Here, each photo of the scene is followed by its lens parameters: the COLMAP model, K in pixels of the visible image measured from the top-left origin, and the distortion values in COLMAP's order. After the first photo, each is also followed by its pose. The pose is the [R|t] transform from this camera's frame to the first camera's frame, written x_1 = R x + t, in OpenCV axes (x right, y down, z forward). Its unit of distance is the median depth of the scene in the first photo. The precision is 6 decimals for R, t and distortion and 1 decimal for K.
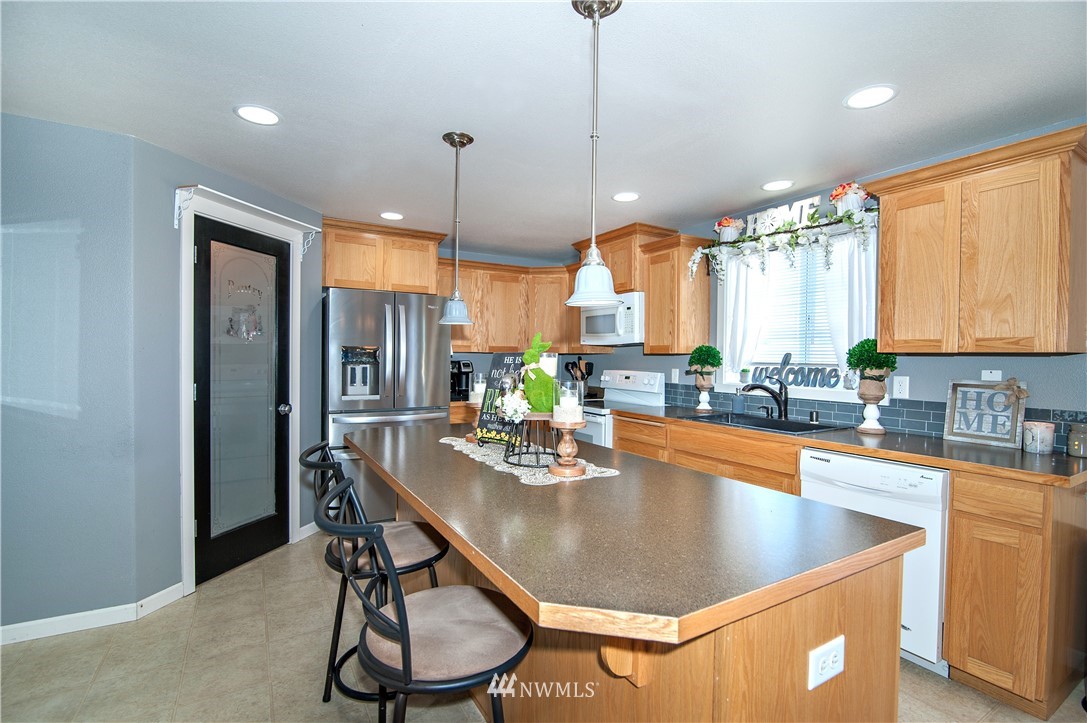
lens RADIAL K [[505.8, 0, 543.5], [0, 505.8, 361.5], [0, 0, 1]] dist [0.000147, 0.000095]
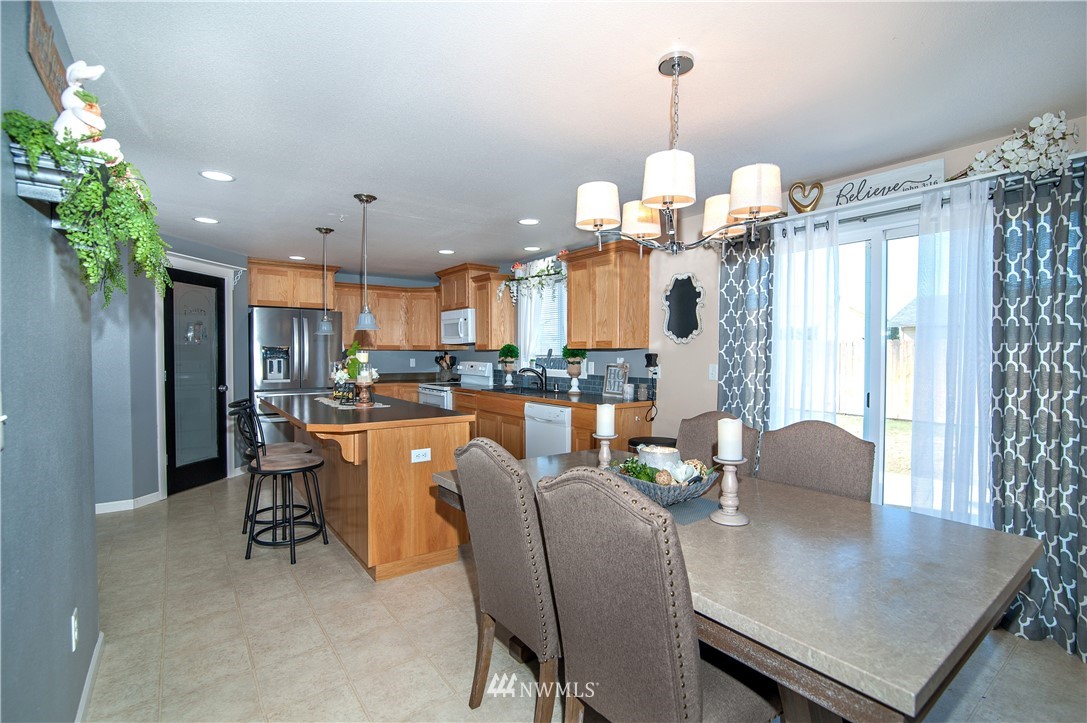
lens RADIAL K [[510.7, 0, 543.5], [0, 510.7, 361.5], [0, 0, 1]] dist [-0.001847, -0.000179]
pose [[0.995388, -0.009791, 0.095433, 0.290599], [0.008967, 0.999919, 0.009068, 0.008030], [-0.095514, -0.008171, 0.995395, -0.594730]]
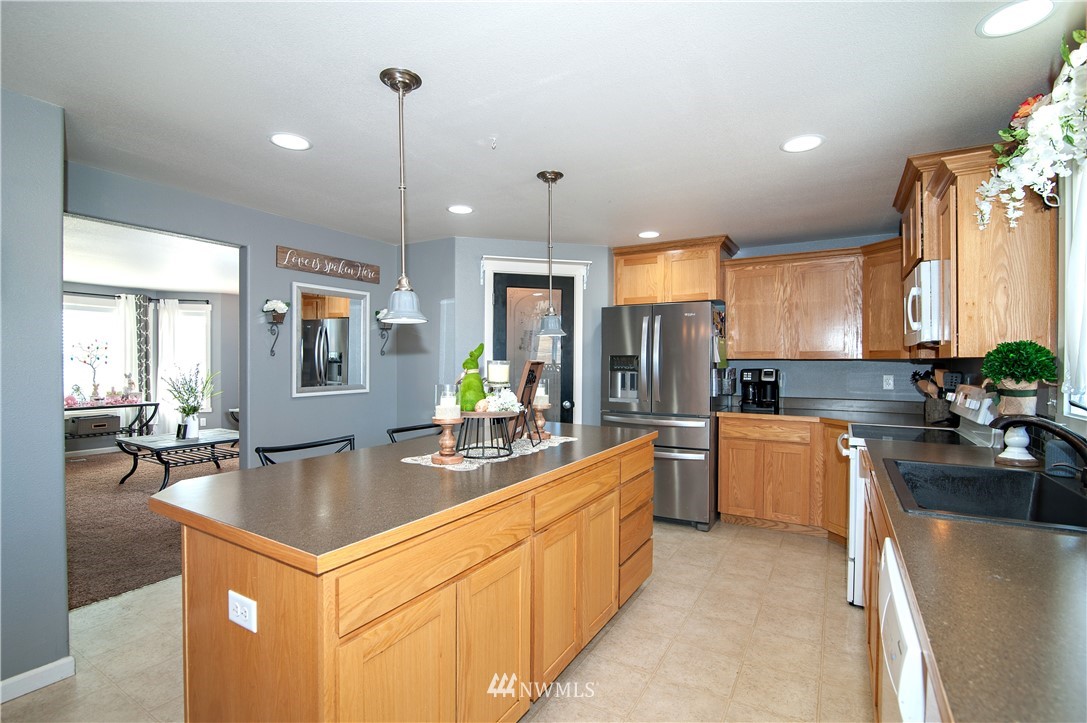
lens RADIAL K [[498.8, 0, 543.2], [0, 498.8, 364.8], [0, 0, 1]] dist [-0.017784, 0.000253]
pose [[0.479792, -0.001580, -0.877381, 0.570368], [-0.007074, 0.999959, -0.005669, -0.000643], [0.877354, 0.008927, 0.479762, 0.314874]]
